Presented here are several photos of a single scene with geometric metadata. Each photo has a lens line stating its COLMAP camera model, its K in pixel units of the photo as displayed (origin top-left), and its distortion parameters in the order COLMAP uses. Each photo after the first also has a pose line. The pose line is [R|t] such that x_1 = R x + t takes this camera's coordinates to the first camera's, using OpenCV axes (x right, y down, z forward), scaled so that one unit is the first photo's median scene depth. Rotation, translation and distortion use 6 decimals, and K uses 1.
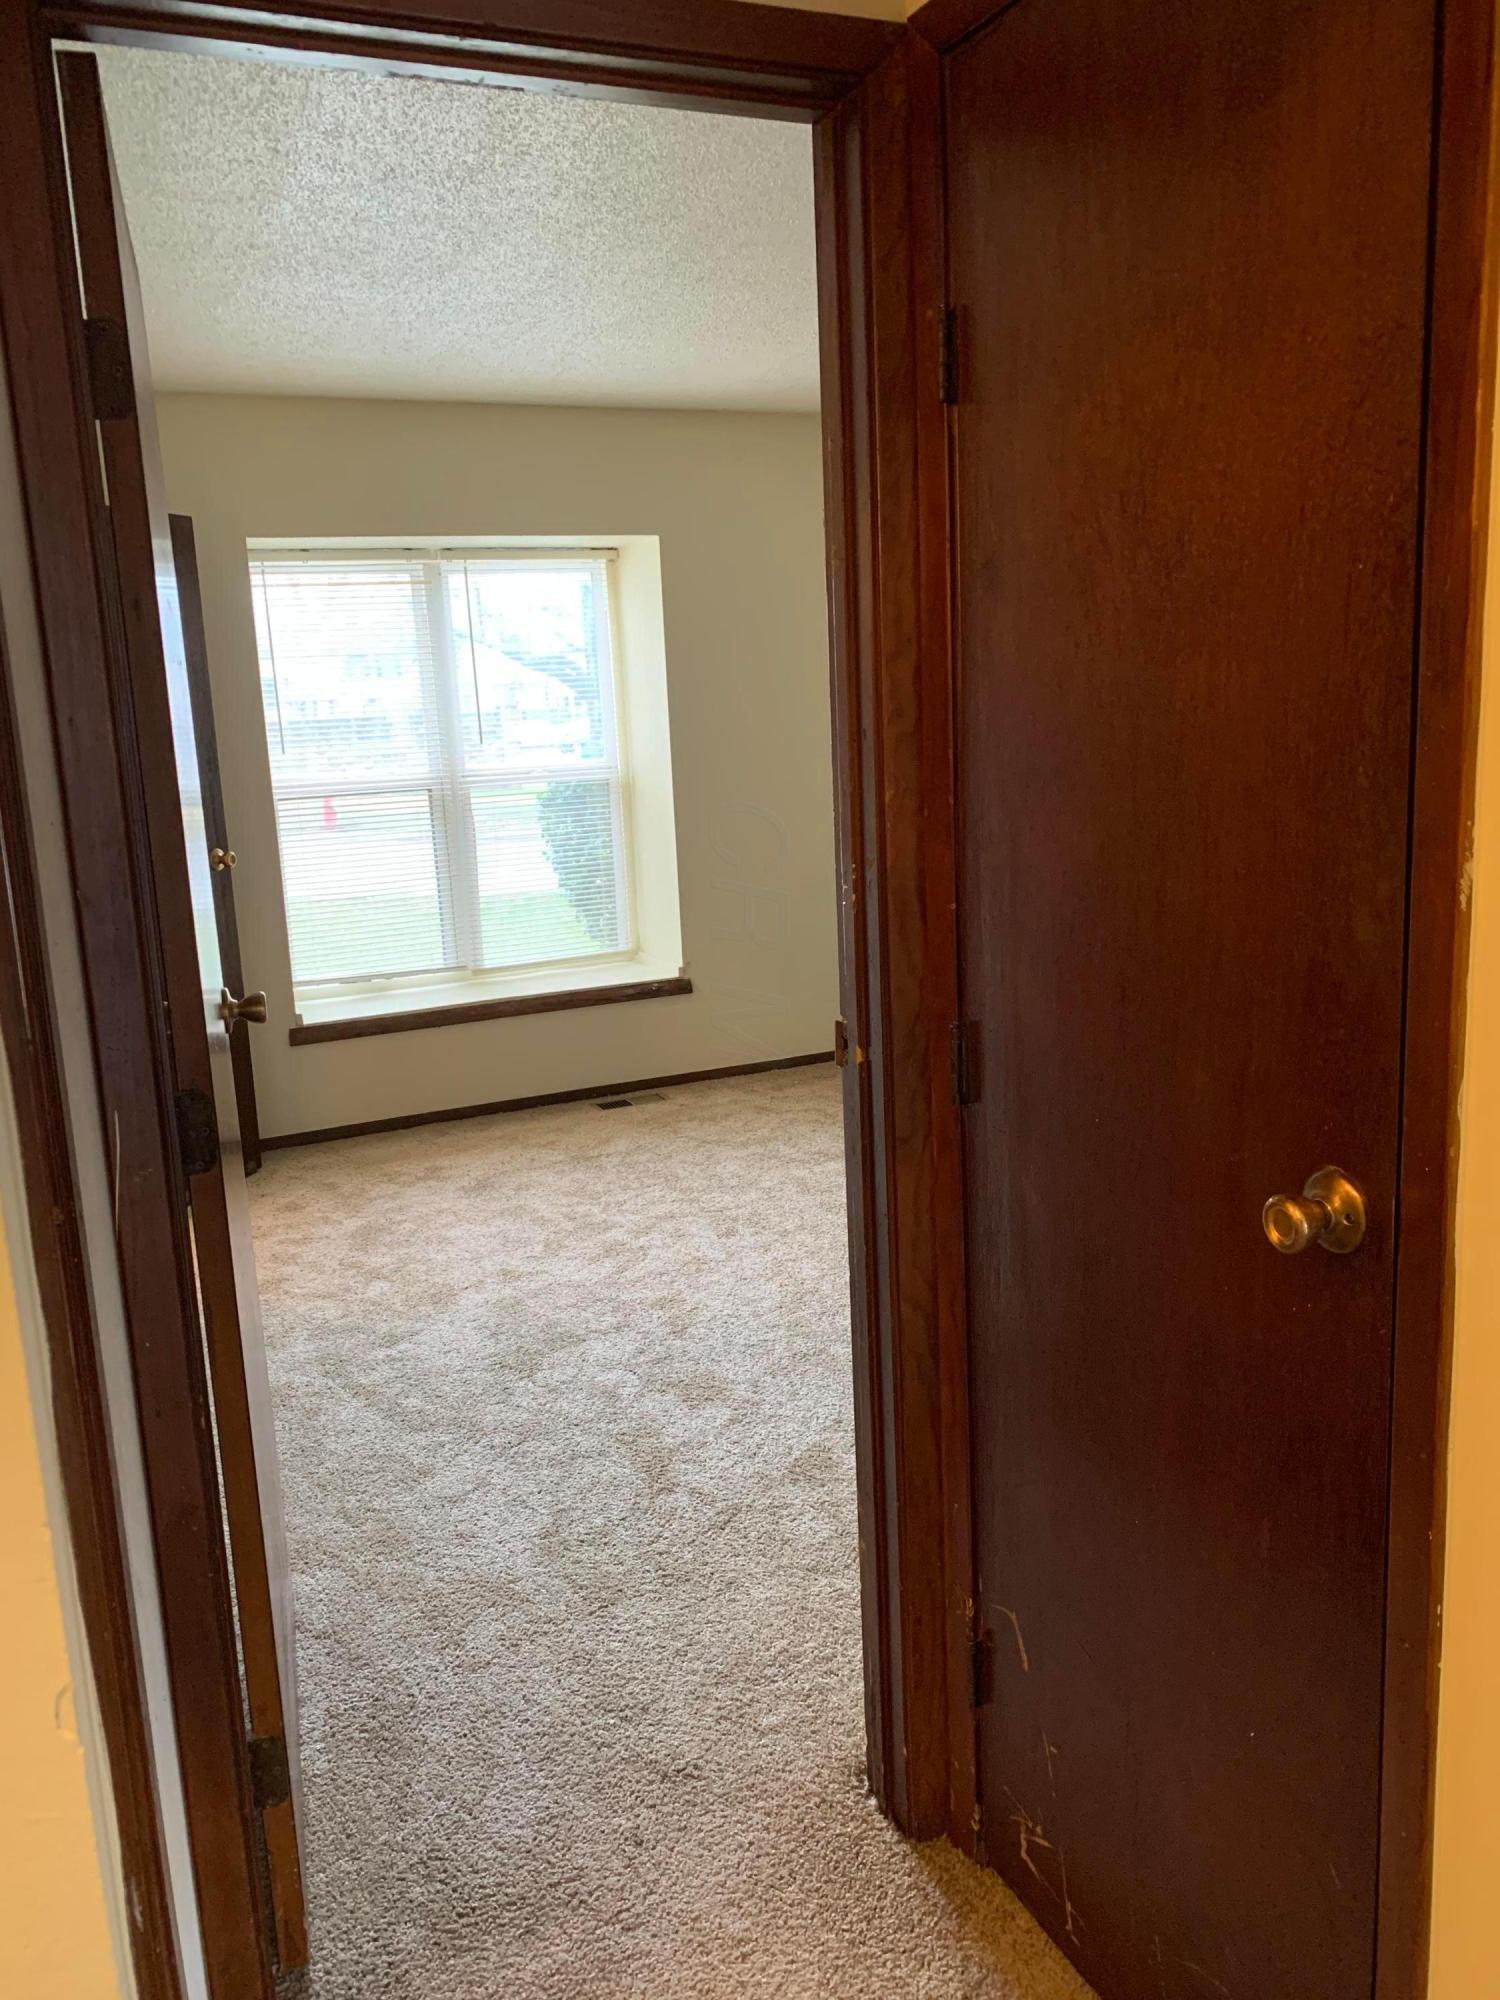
lens RADIAL K [[1519.1, 0, 816.3], [0, 1519.1, 1019.3], [0, 0, 1]] dist [0.028492, -0.037784]
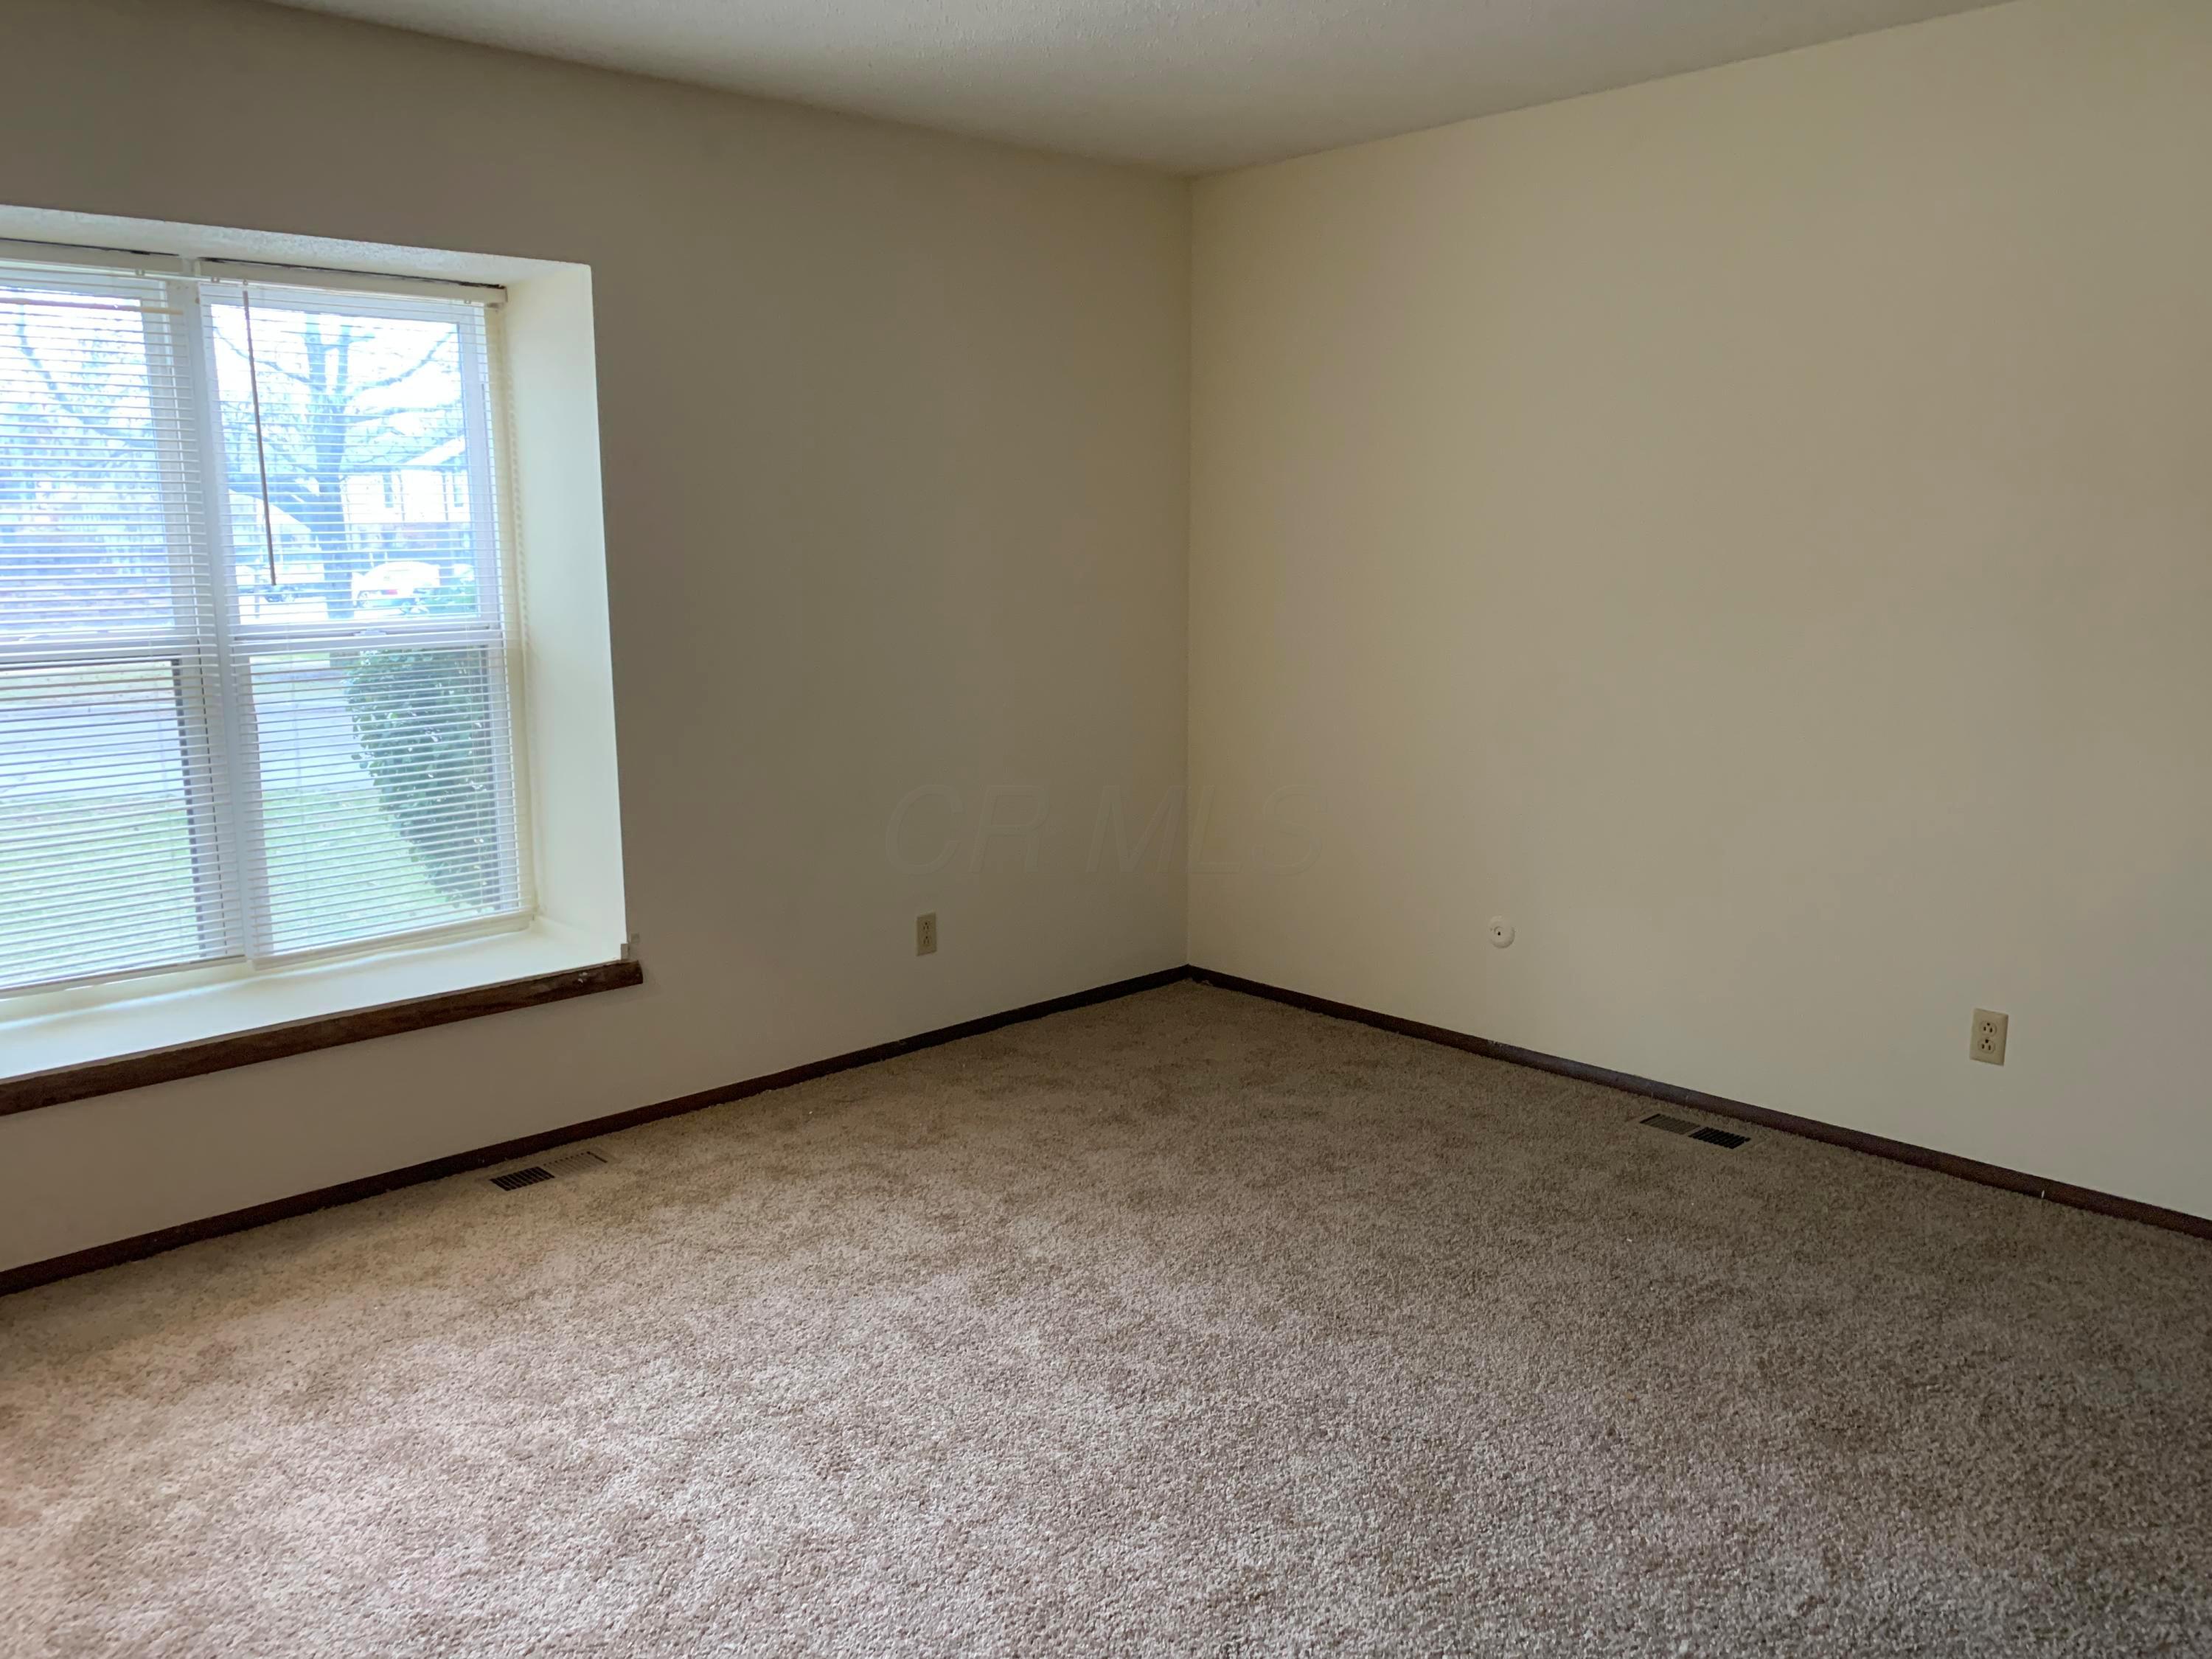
lens RADIAL K [[1680.1, 0, 1110.0], [0, 1680.1, 823.9], [0, 0, 1]] dist [0.028492, -0.037784]
pose [[0.953453, -0.015915, 0.301120, -0.122744], [0.030412, 0.998590, -0.043519, -0.055195], [-0.300003, 0.050652, 0.952593, 0.309697]]
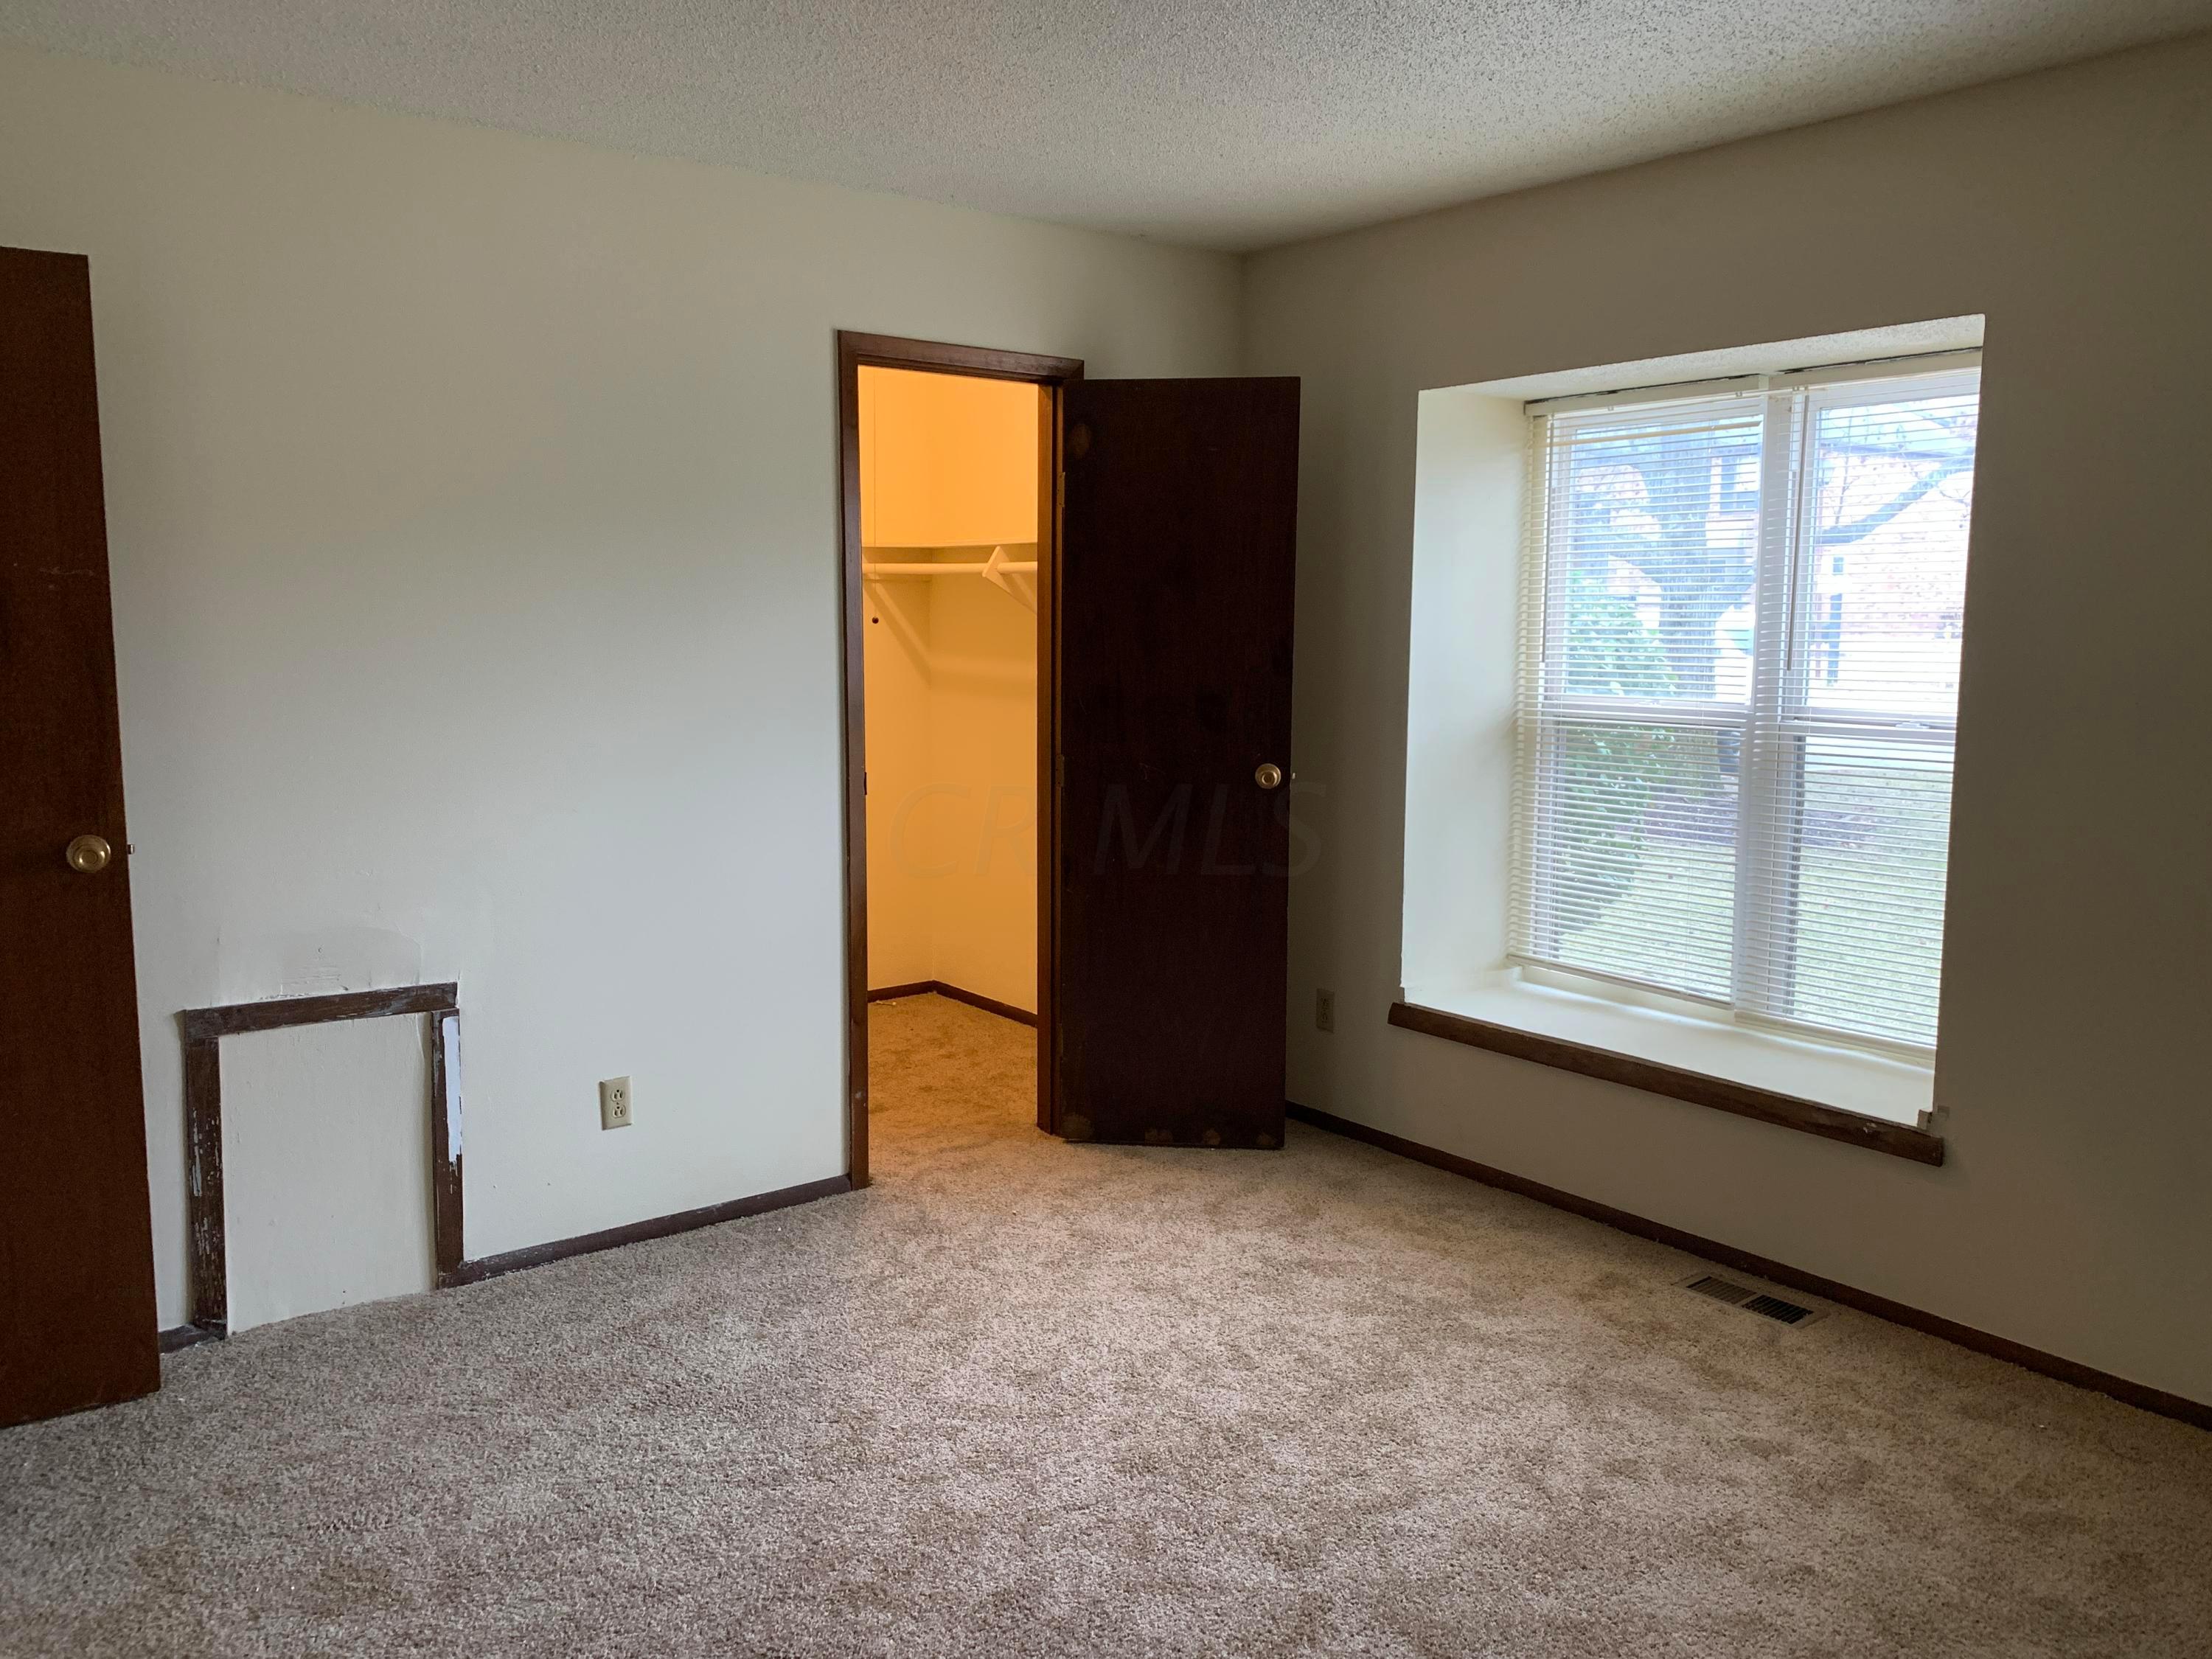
lens RADIAL K [[1680.1, 0, 1099.0], [0, 1680.1, 817.1], [0, 0, 1]] dist [0.028492, -0.037784]
pose [[0.191465, 0.158485, -0.968619, 0.473215], [-0.218406, 0.969013, 0.115378, -0.160335], [0.956891, 0.189461, 0.220146, 0.666683]]
